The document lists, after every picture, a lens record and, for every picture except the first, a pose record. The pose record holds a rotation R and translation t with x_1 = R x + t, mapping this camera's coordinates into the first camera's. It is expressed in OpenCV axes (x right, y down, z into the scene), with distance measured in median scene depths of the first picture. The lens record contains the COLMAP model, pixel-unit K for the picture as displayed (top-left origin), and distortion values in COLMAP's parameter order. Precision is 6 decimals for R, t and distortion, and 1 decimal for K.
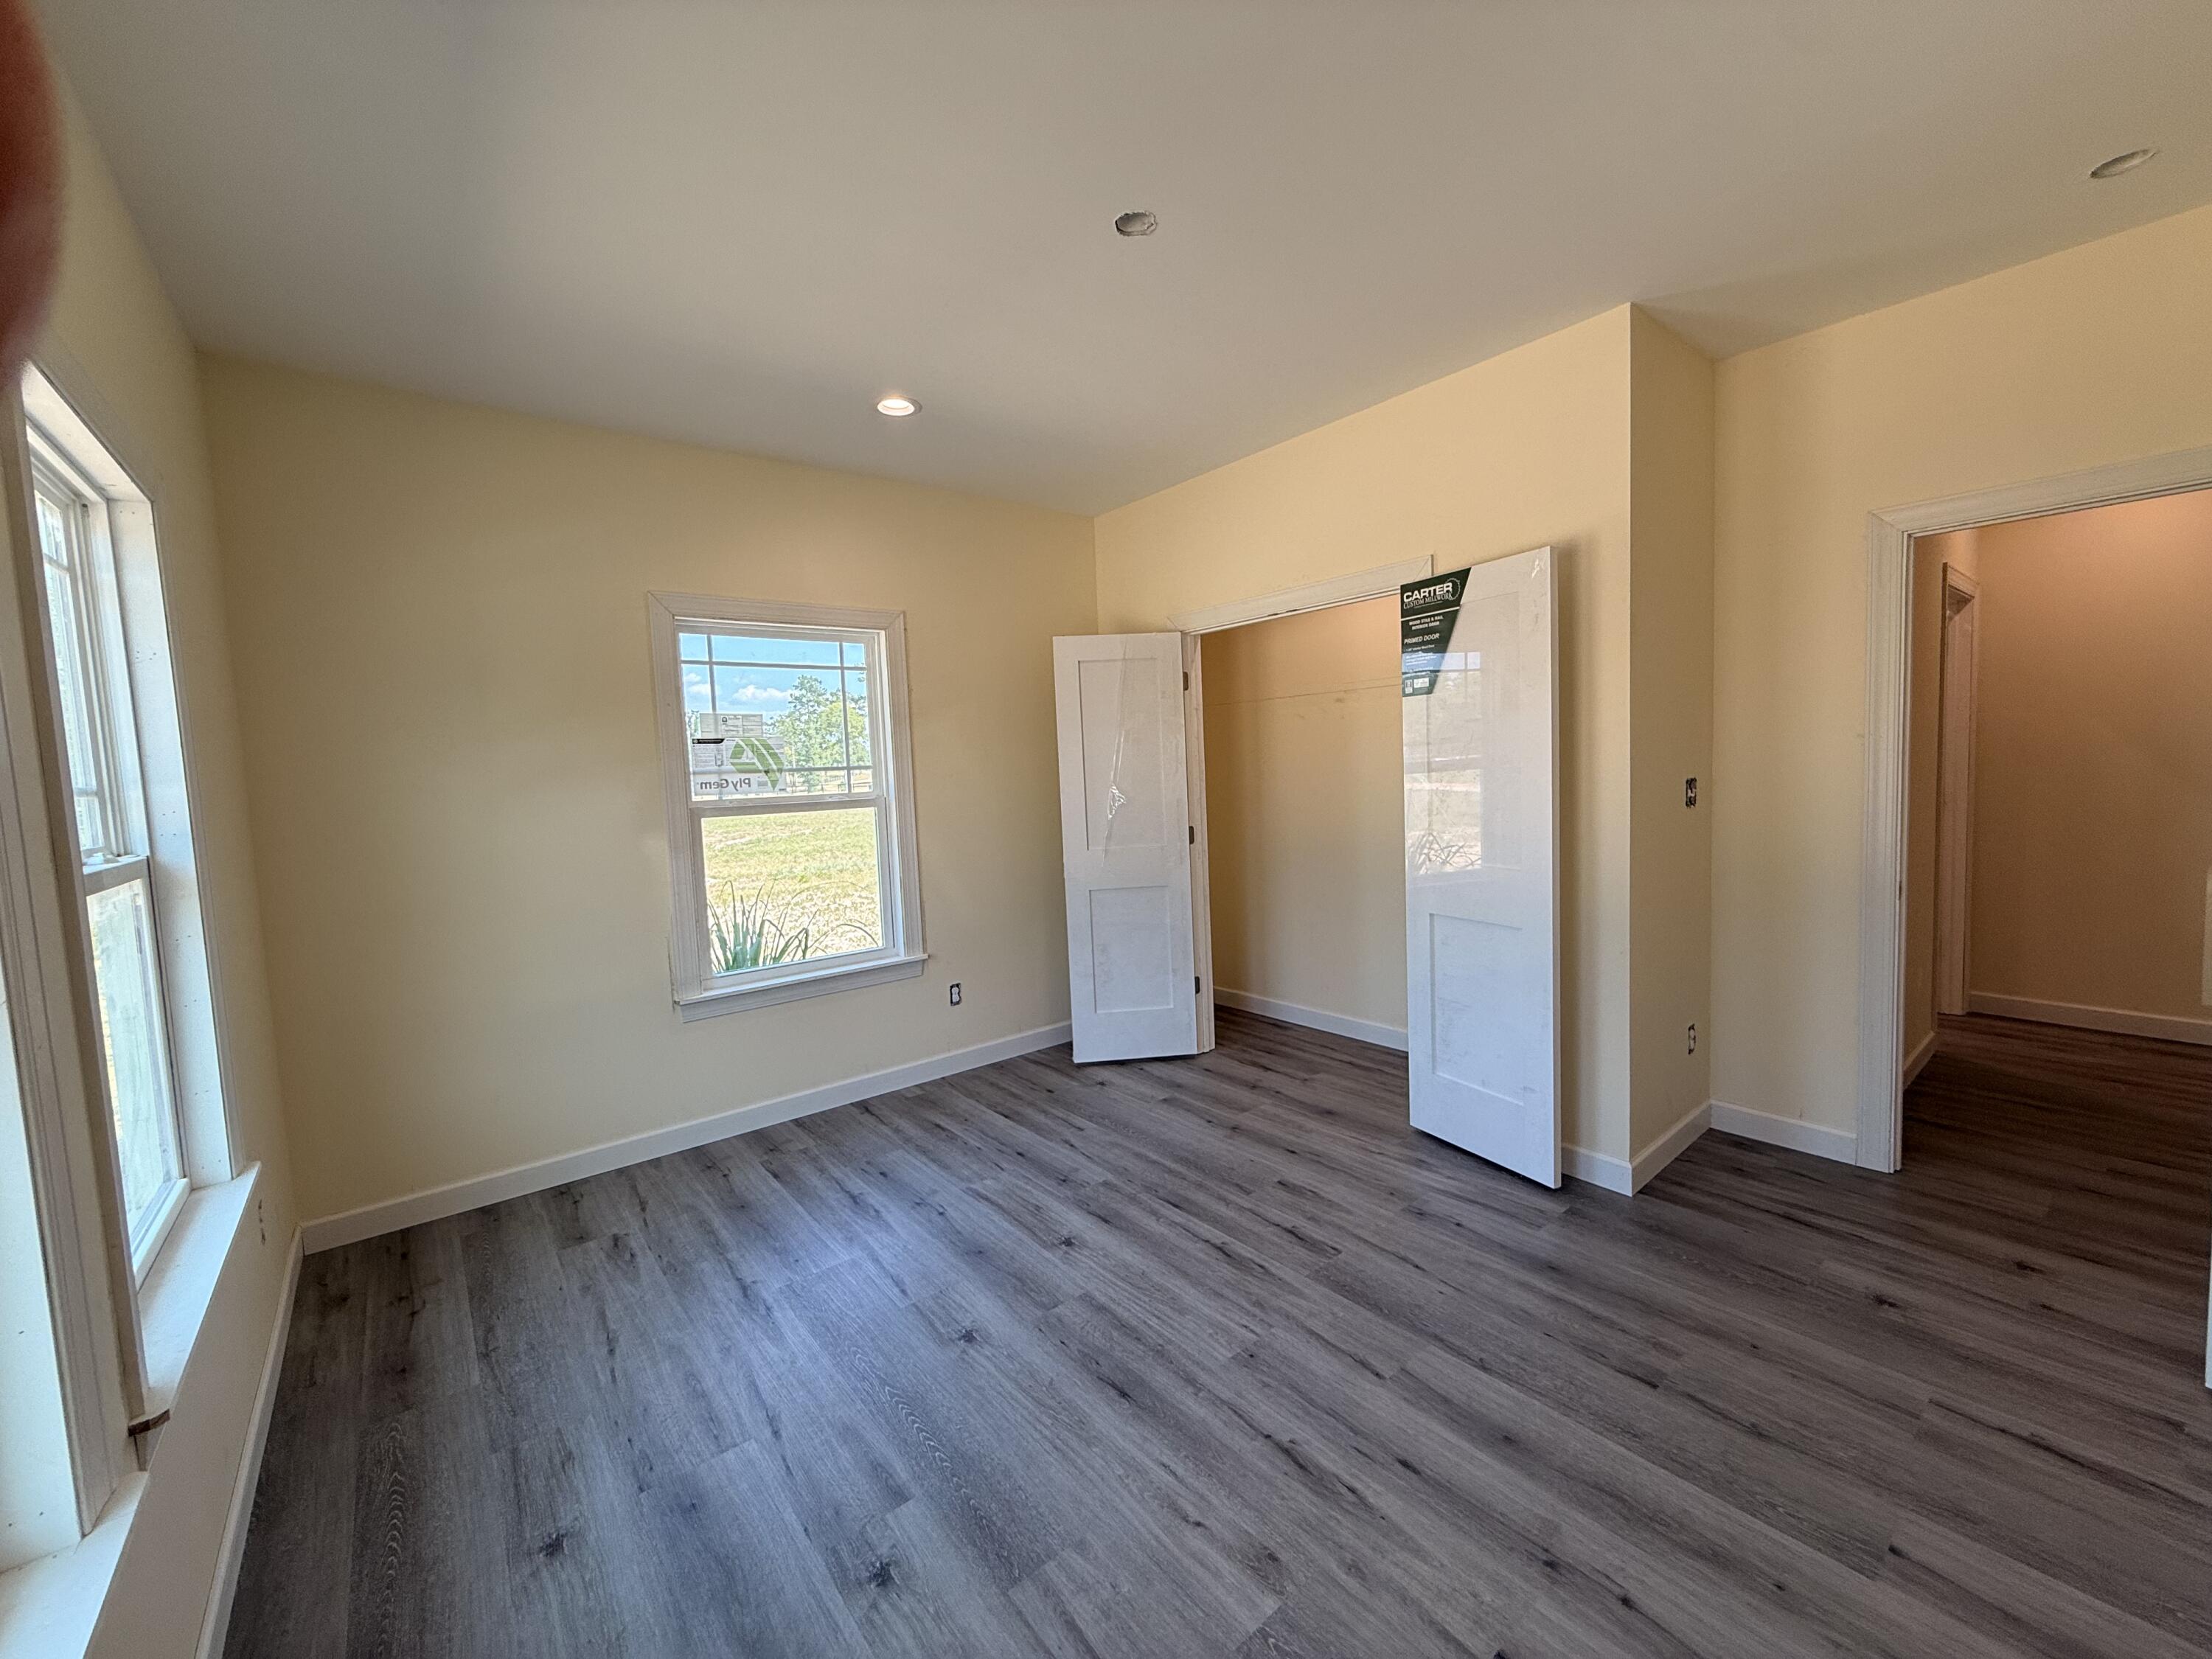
lens RADIAL K [[881.9, 0, 1100.6], [0, 881.9, 829.7], [0, 0, 1]] dist [-0.000676, -0.000180]
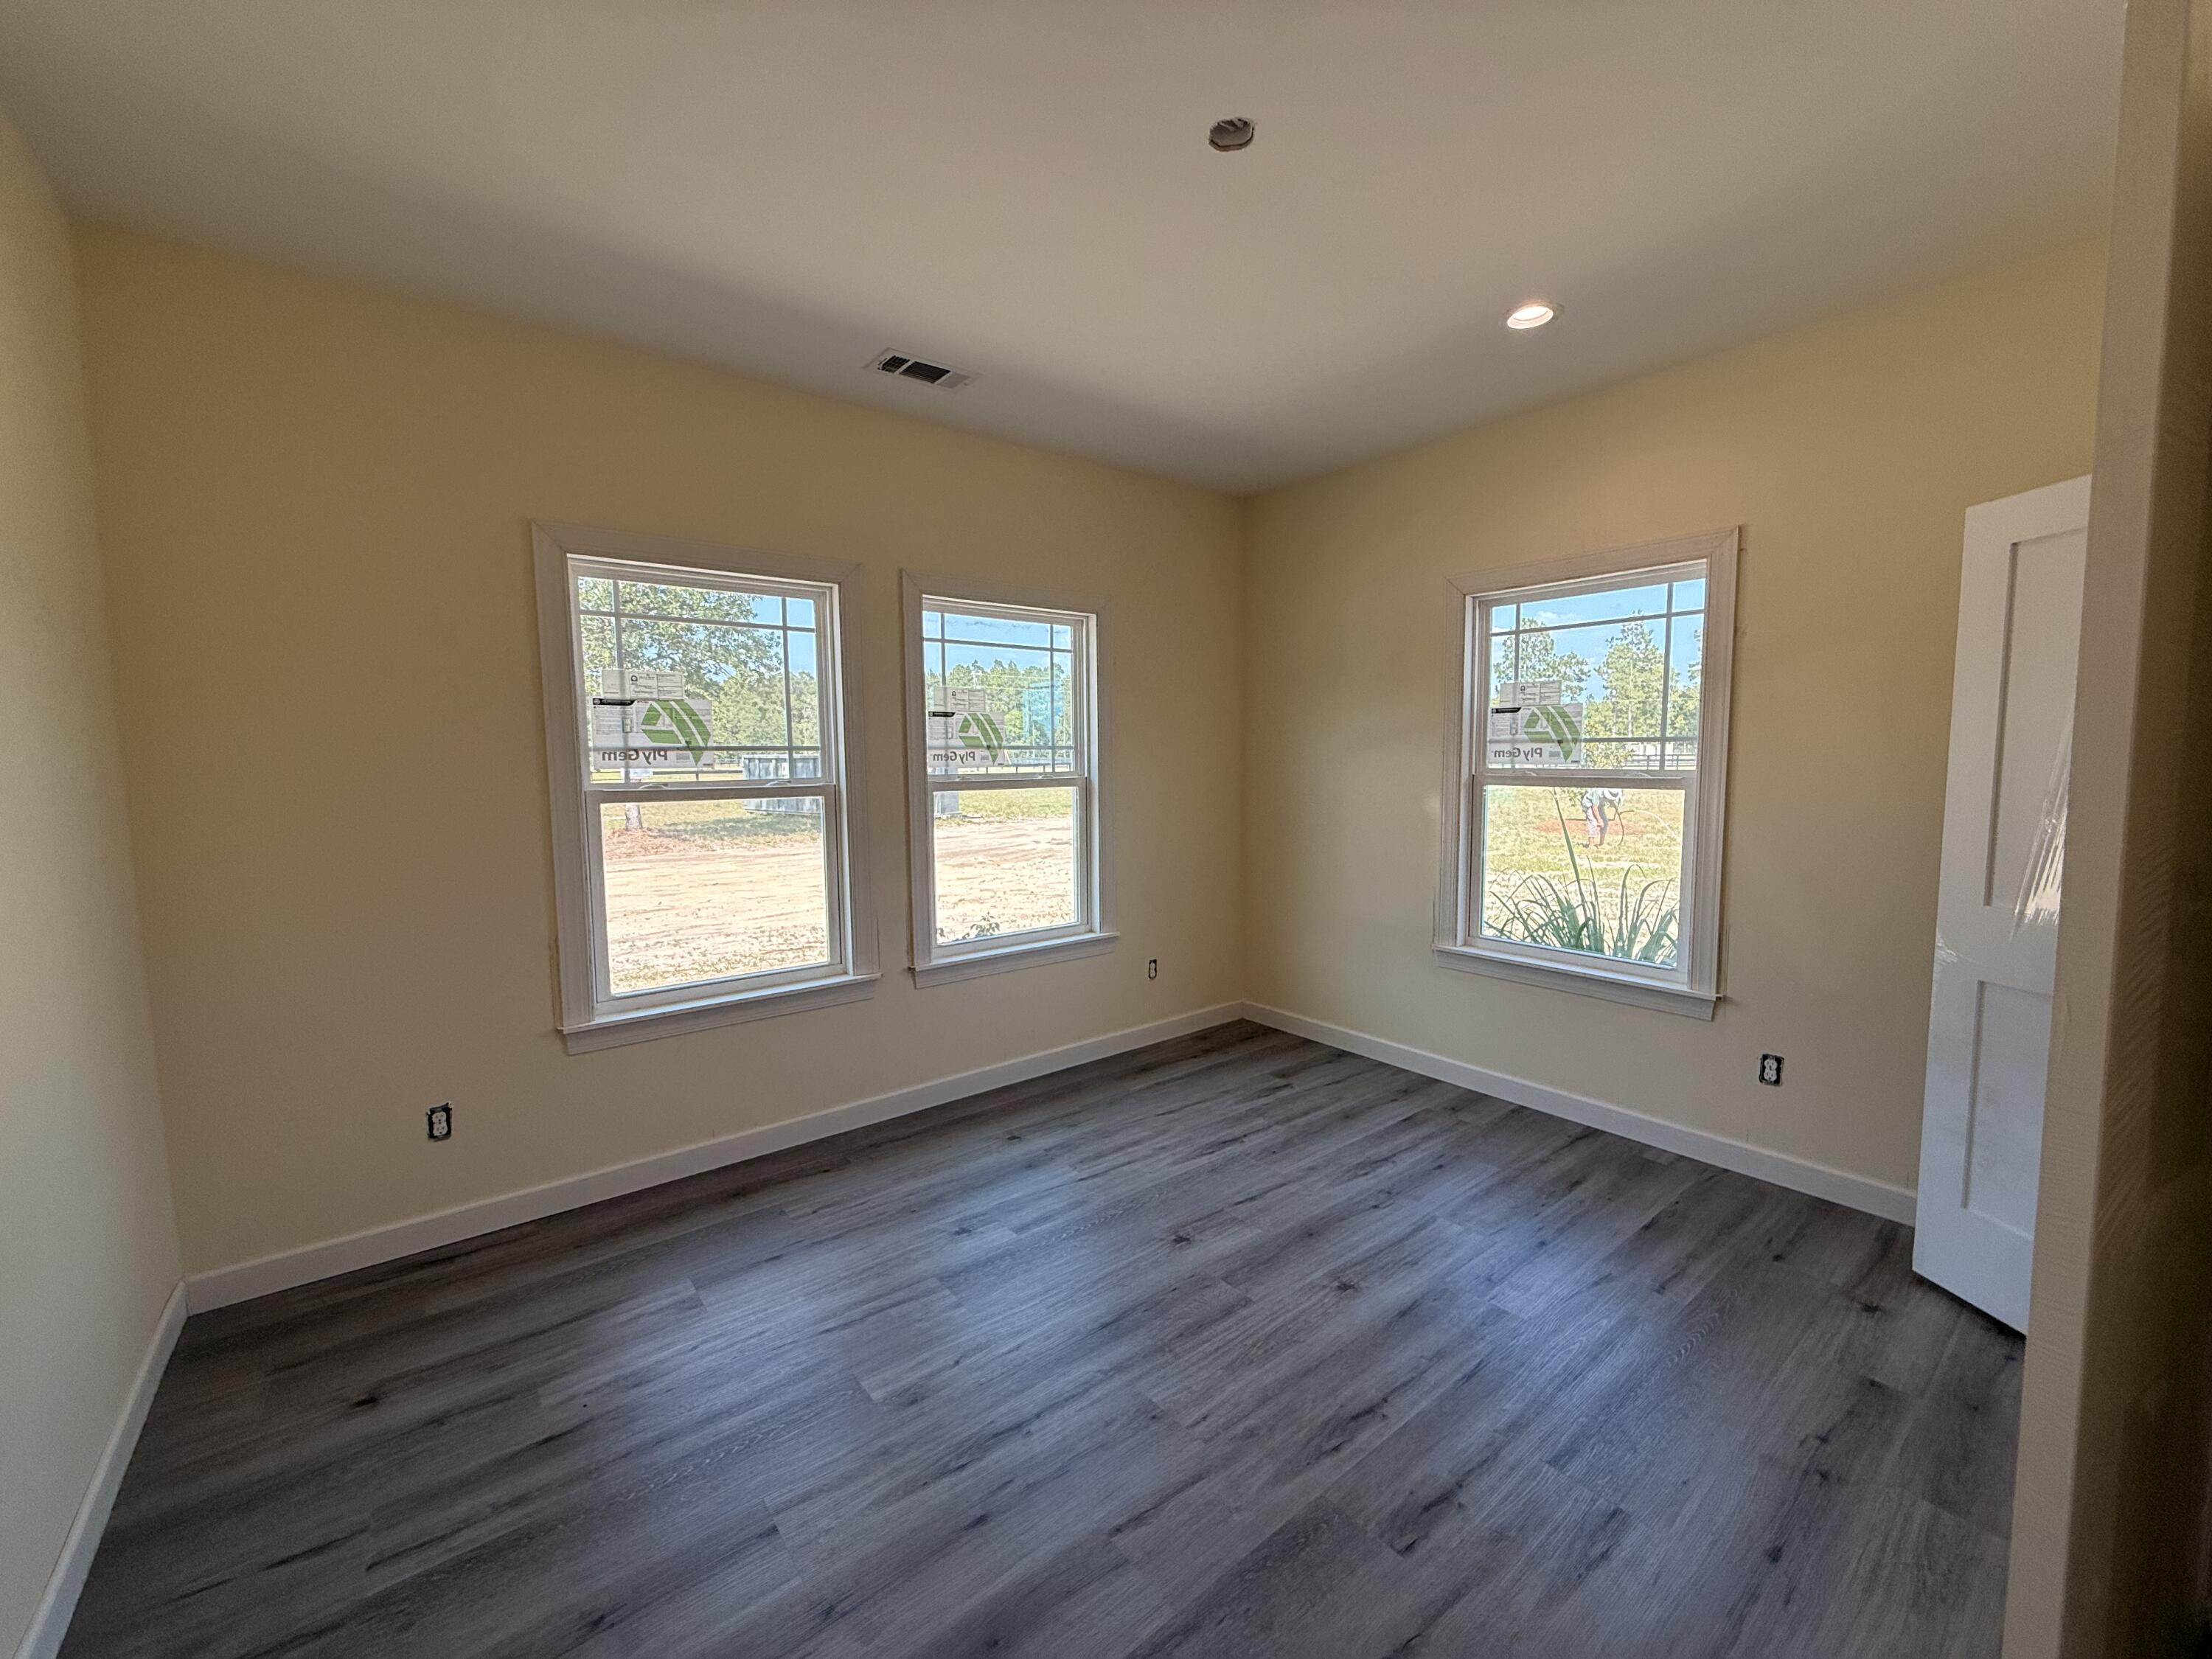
lens RADIAL K [[881.9, 0, 1100.6], [0, 881.9, 829.7], [0, 0, 1]] dist [-0.000676, -0.000180]
pose [[-0.004811, 0.128194, -0.991737, 0.635460], [-0.065623, 0.989571, 0.128232, -0.069056], [0.997833, 0.065698, 0.003652, 0.581698]]
